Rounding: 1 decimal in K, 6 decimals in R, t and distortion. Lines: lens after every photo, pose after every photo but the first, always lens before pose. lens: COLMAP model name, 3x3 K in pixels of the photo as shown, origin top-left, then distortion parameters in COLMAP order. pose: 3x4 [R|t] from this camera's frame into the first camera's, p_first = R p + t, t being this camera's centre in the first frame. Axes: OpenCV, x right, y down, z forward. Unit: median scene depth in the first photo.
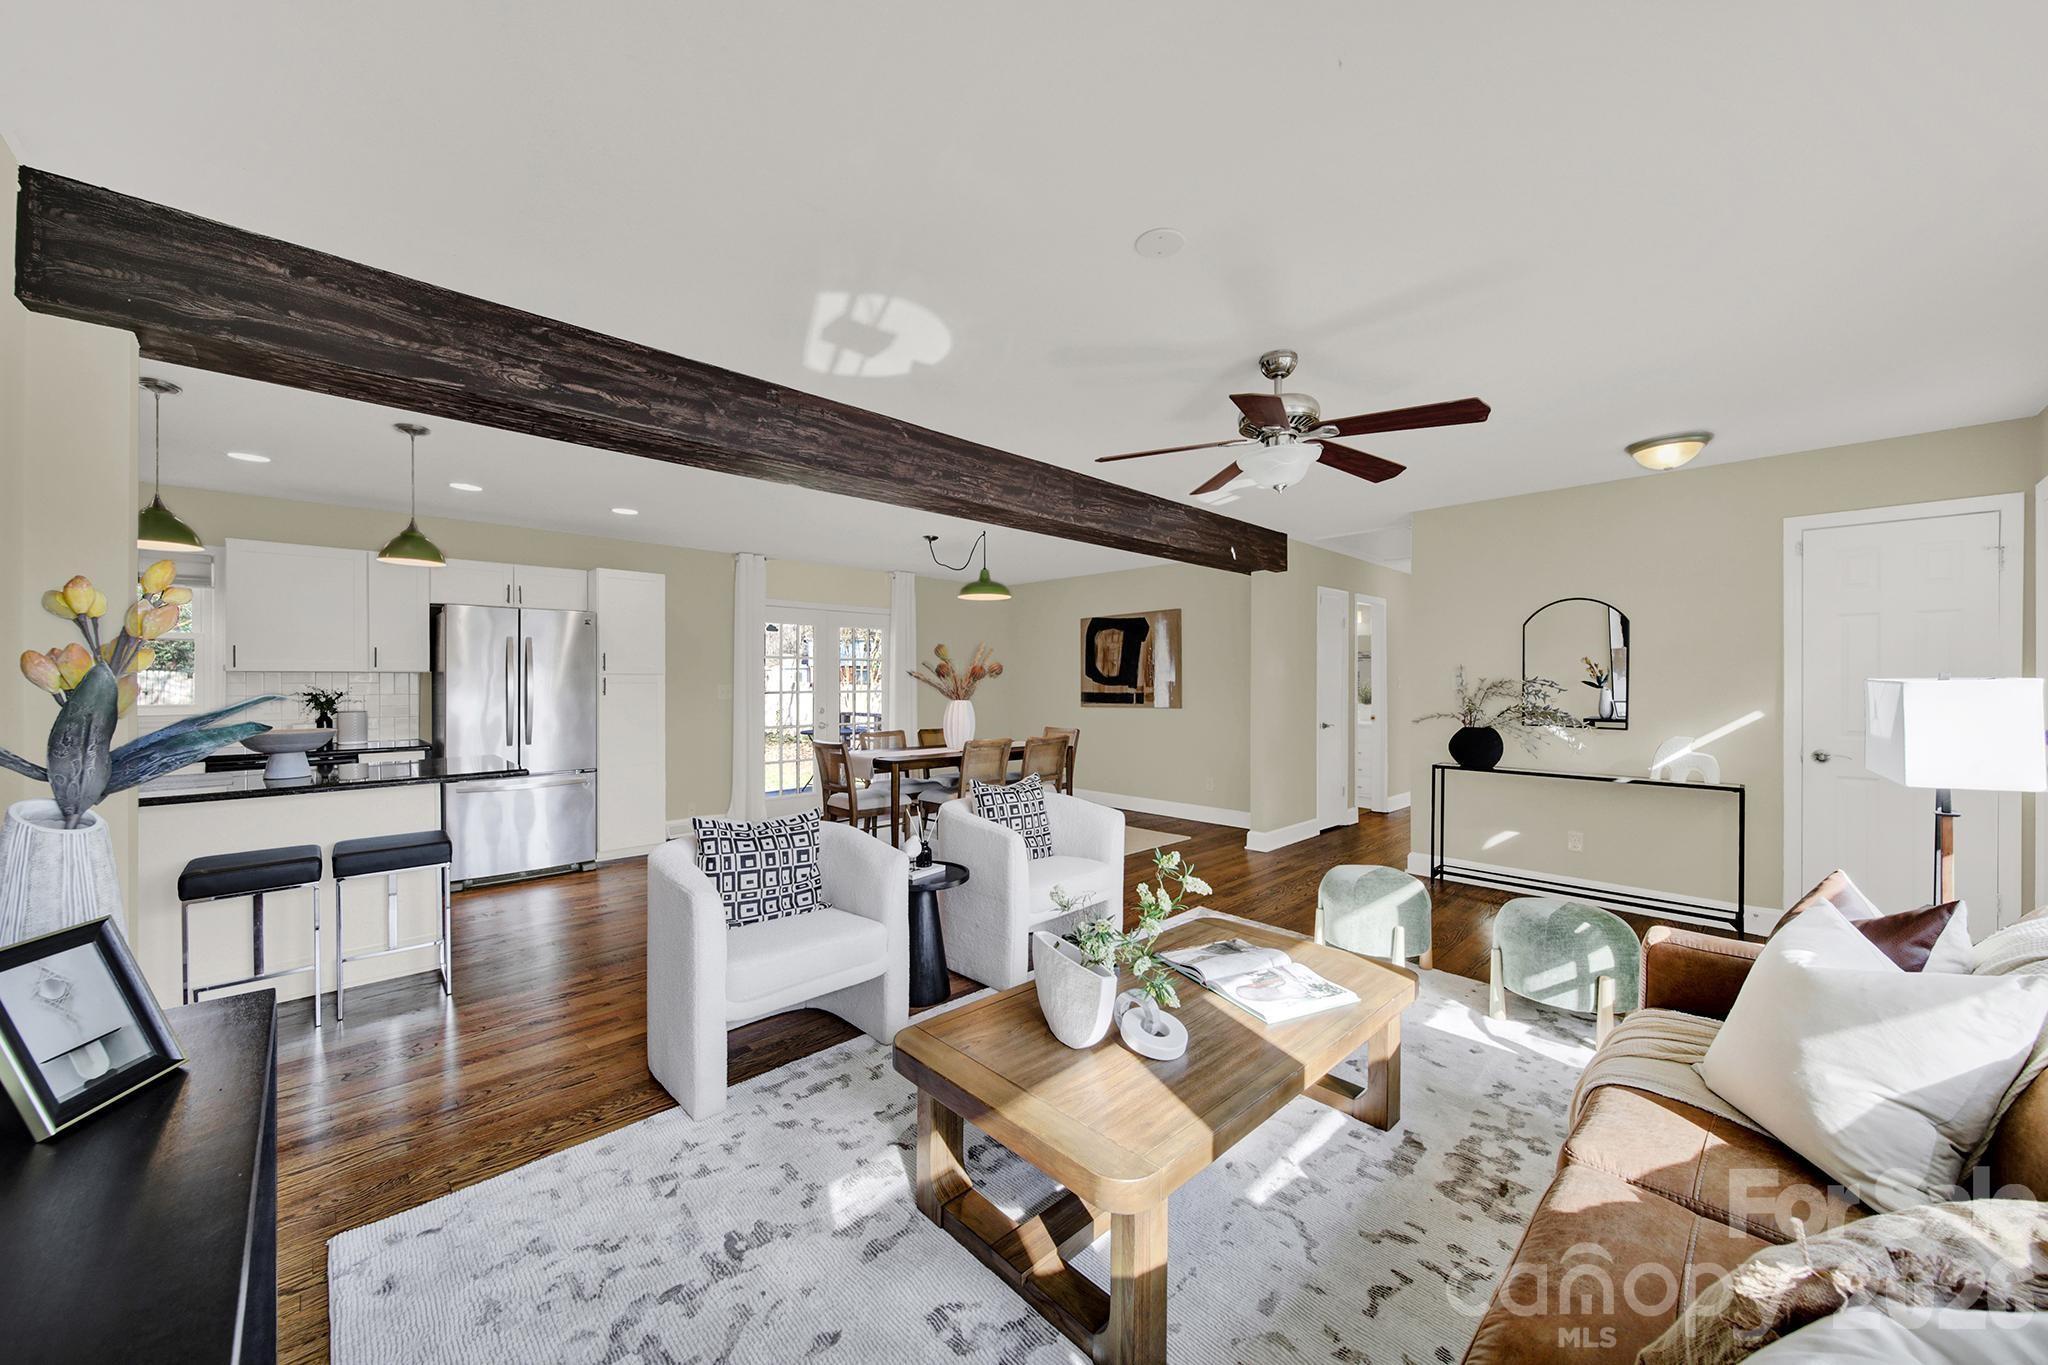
lens RADIAL K [[734.1, 0, 1029.4], [0, 734.1, 685.4], [0, 0, 1]] dist [-0.000284, -0.000012]
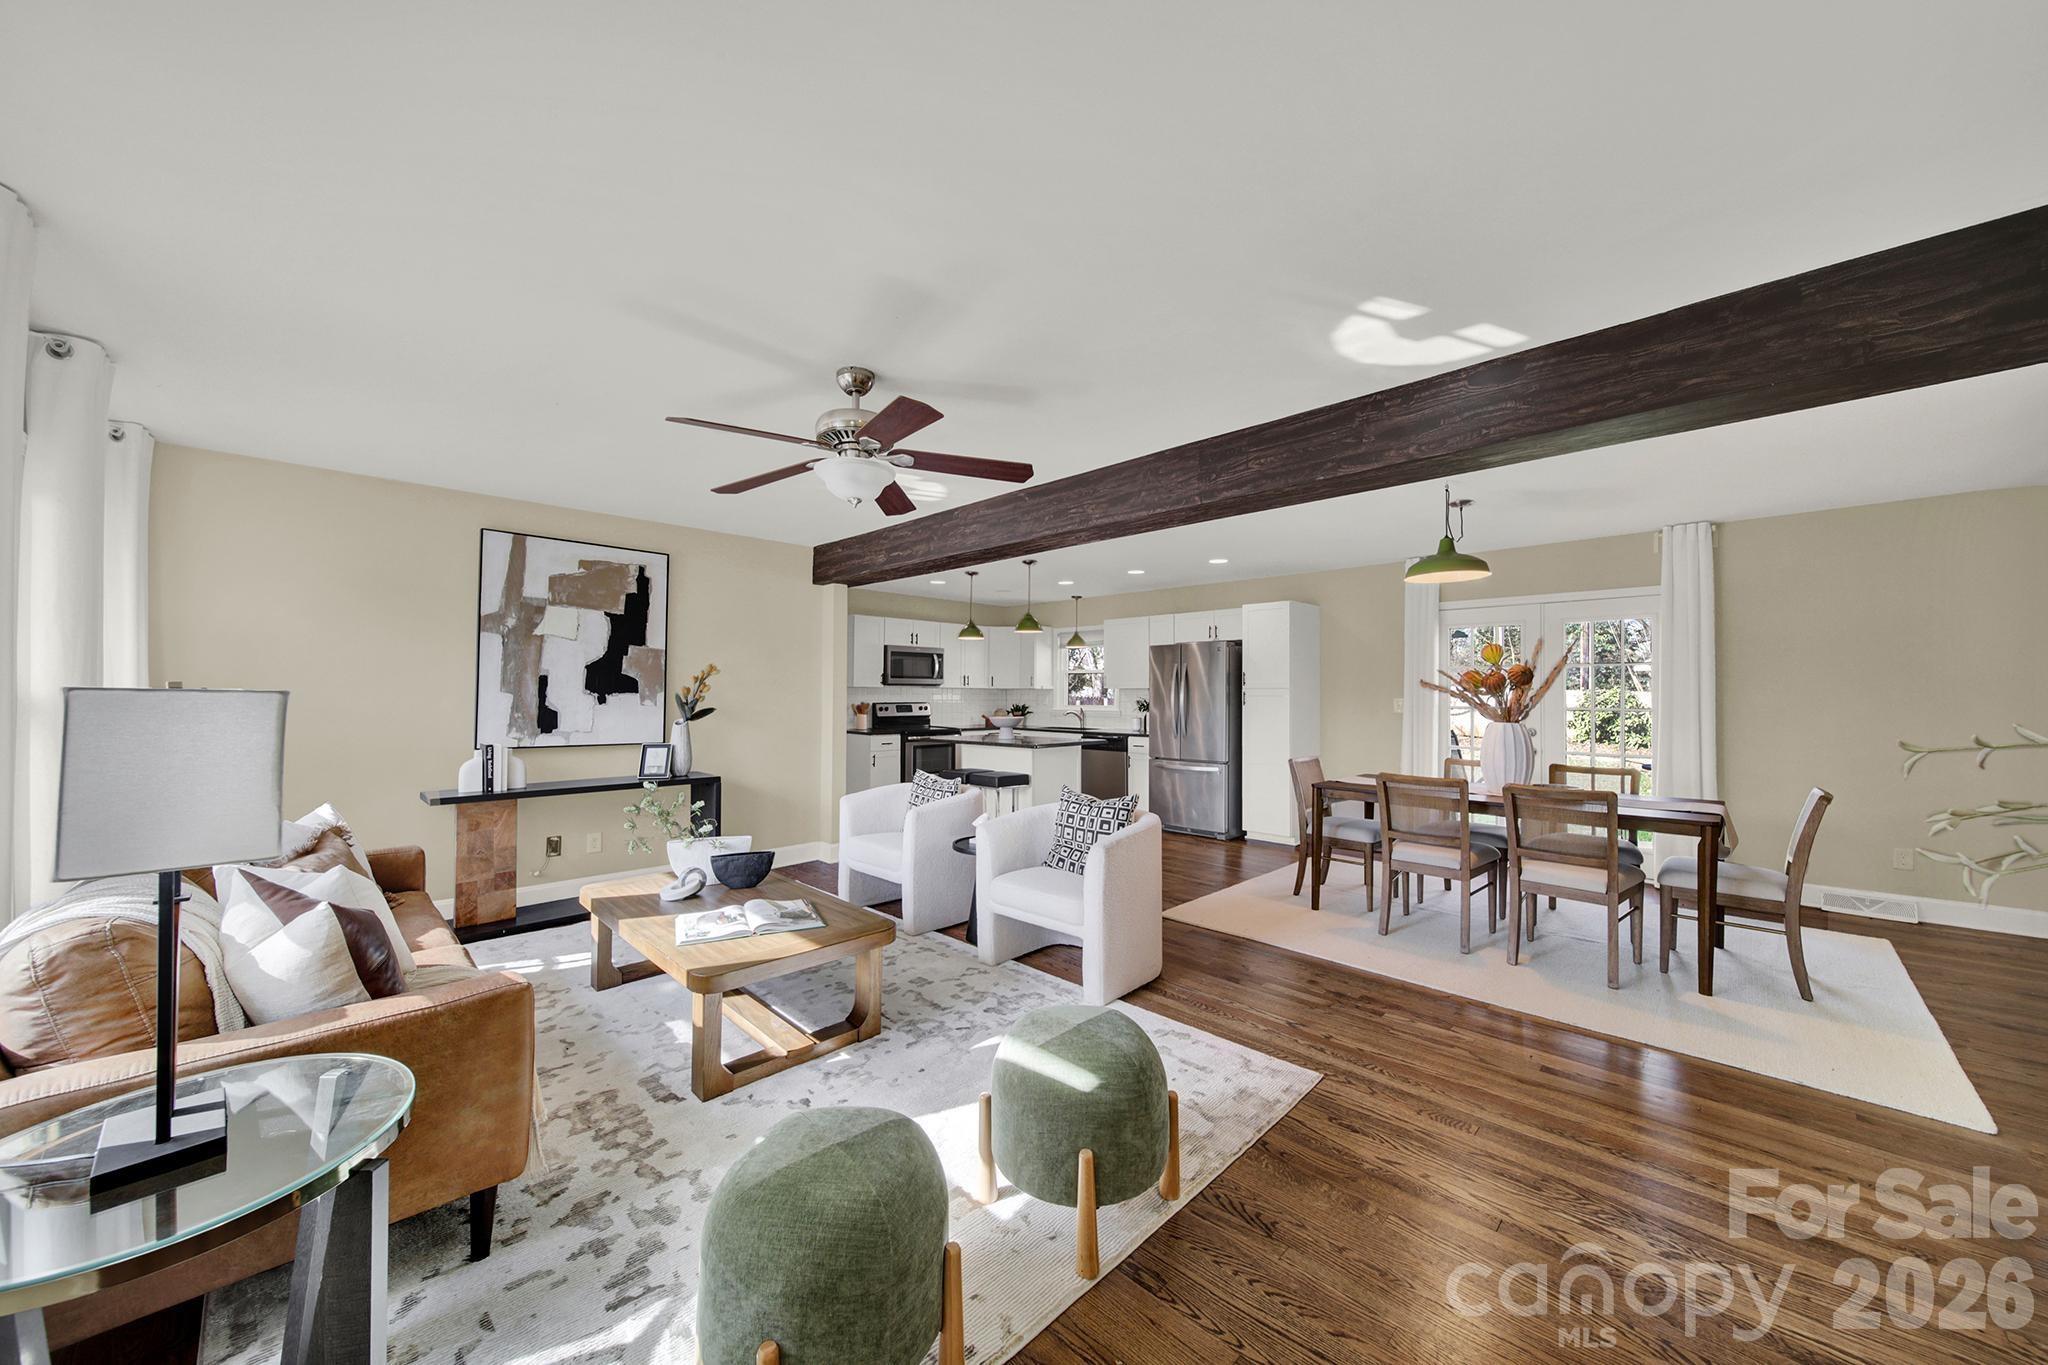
lens RADIAL K [[734.1, 0, 1029.4], [0, 734.1, 685.4], [0, 0, 1]] dist [-0.000284, -0.000012]
pose [[0.019566, -0.010576, -0.999753, 0.944438], [-0.007190, 0.999917, -0.010718, -0.007333], [0.999783, 0.007398, 0.019488, 0.859871]]
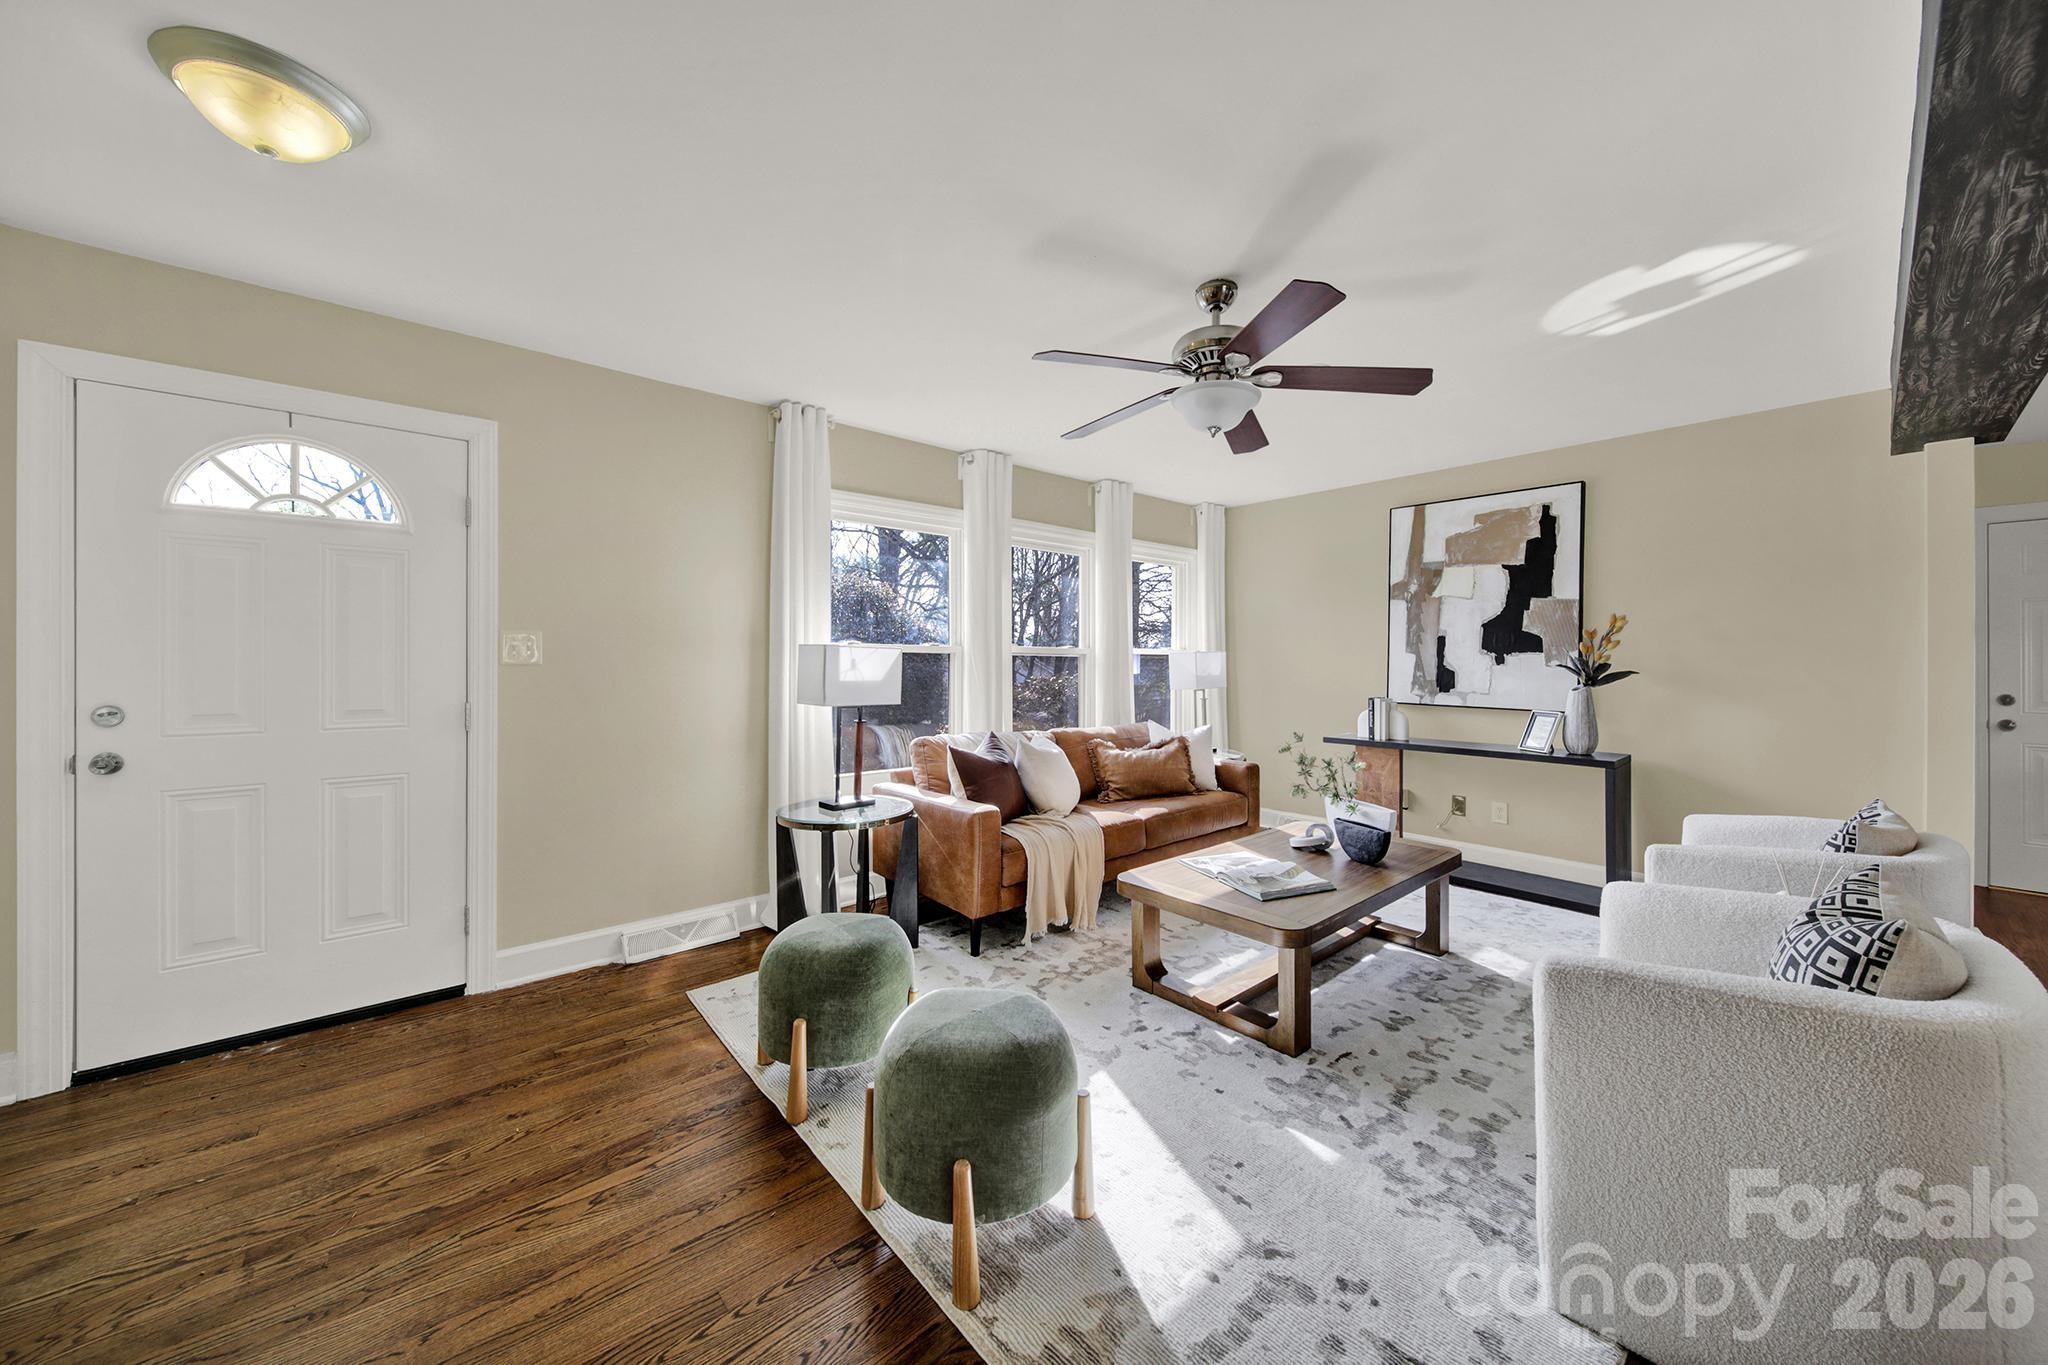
lens RADIAL K [[729.4, 0, 1017.3], [0, 729.4, 664.6], [0, 0, 1]] dist [0.000112, 0.000036]
pose [[-0.997609, -0.004487, 0.068971, 0.370174], [-0.003975, 0.999963, 0.007571, 0.010494], [-0.069002, 0.007279, -0.997590, 1.350936]]
